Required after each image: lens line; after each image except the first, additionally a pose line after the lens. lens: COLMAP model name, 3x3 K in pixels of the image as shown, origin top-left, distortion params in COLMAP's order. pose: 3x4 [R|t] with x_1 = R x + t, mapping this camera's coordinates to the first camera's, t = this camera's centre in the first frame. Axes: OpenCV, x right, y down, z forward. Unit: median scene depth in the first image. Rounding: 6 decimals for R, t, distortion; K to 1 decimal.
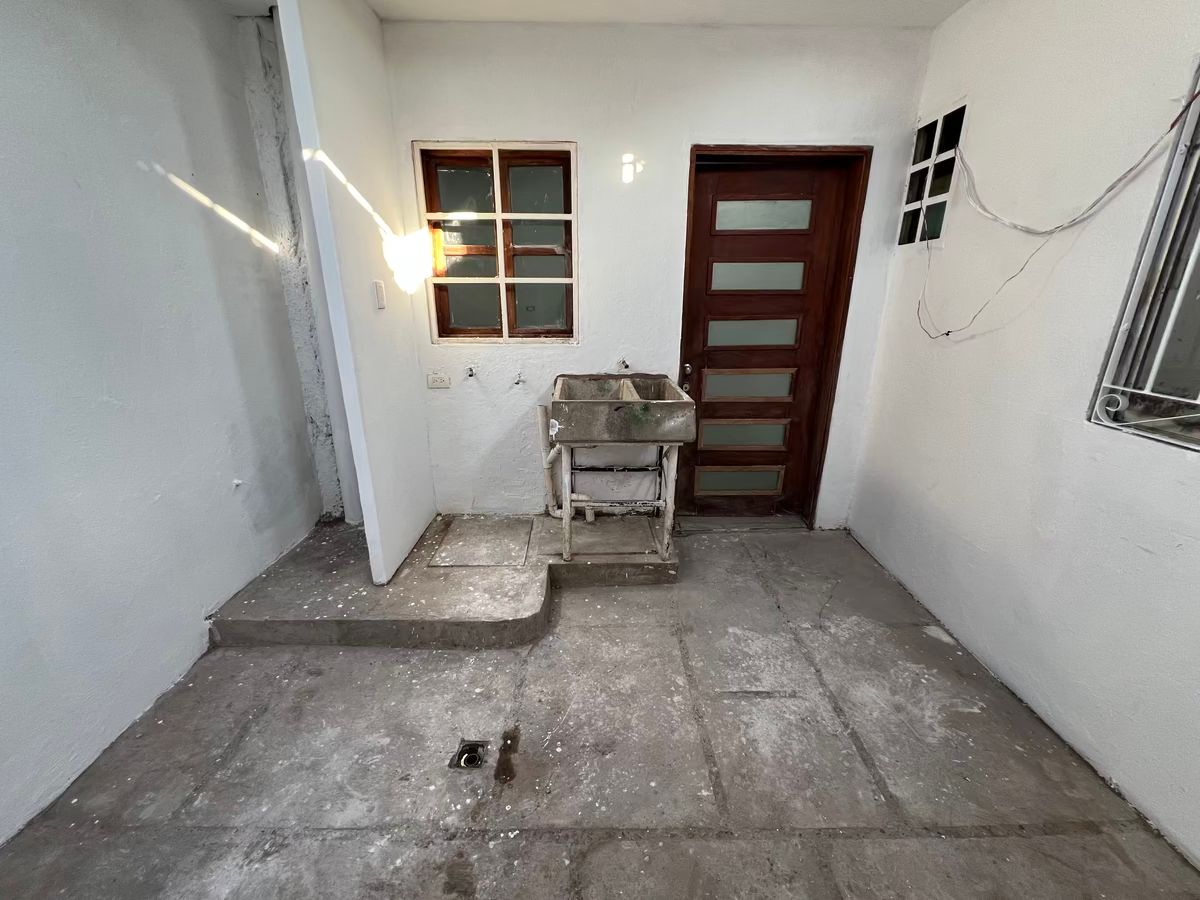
lens RADIAL K [[482.9, 0, 600.8], [0, 482.9, 448.7], [0, 0, 1]] dist [-0.000631, 0.000176]
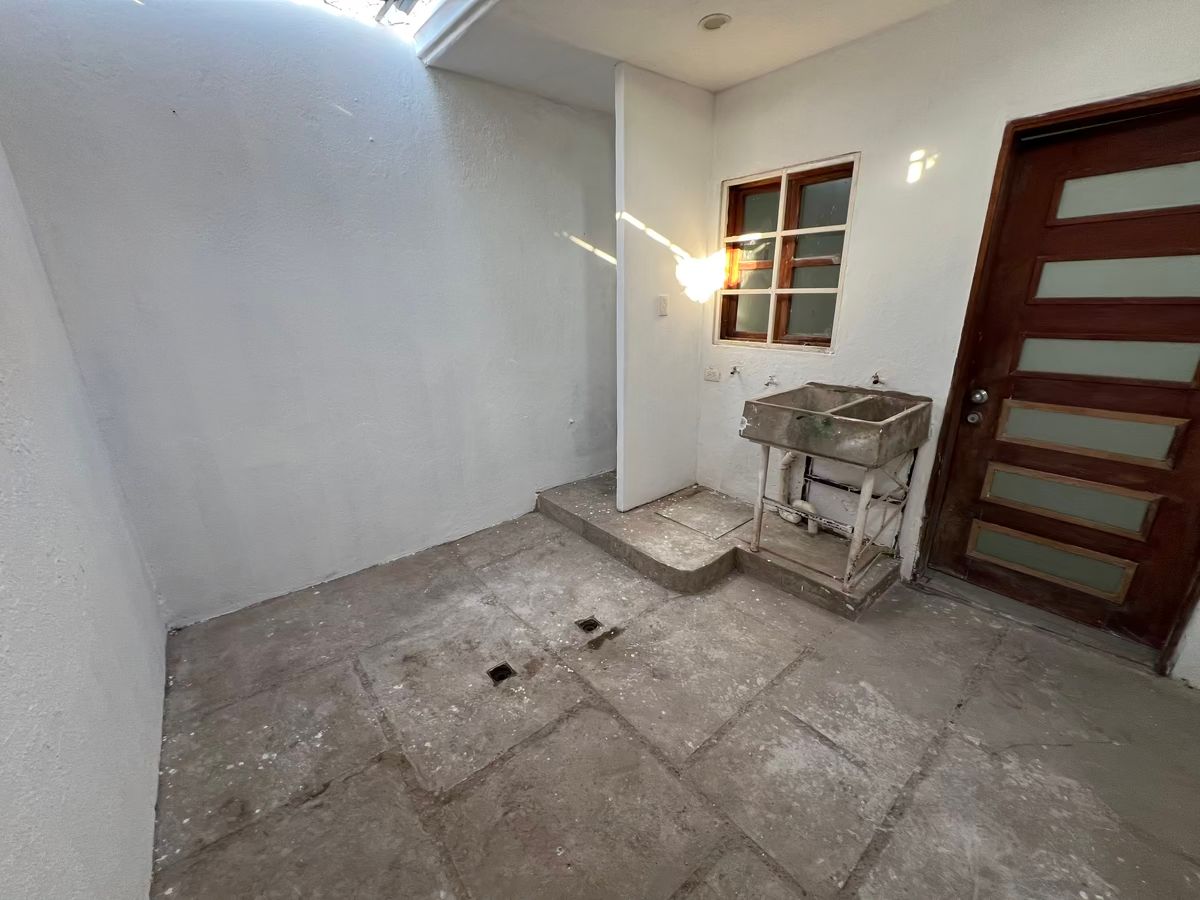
lens RADIAL K [[482.9, 0, 595.7], [0, 482.9, 450.2], [0, 0, 1]] dist [-0.000631, 0.000176]
pose [[0.628328, 0.228861, -0.743523, 0.490812], [-0.224290, 0.968457, 0.108557, -0.026495], [0.744915, 0.098556, 0.659840, 0.001700]]
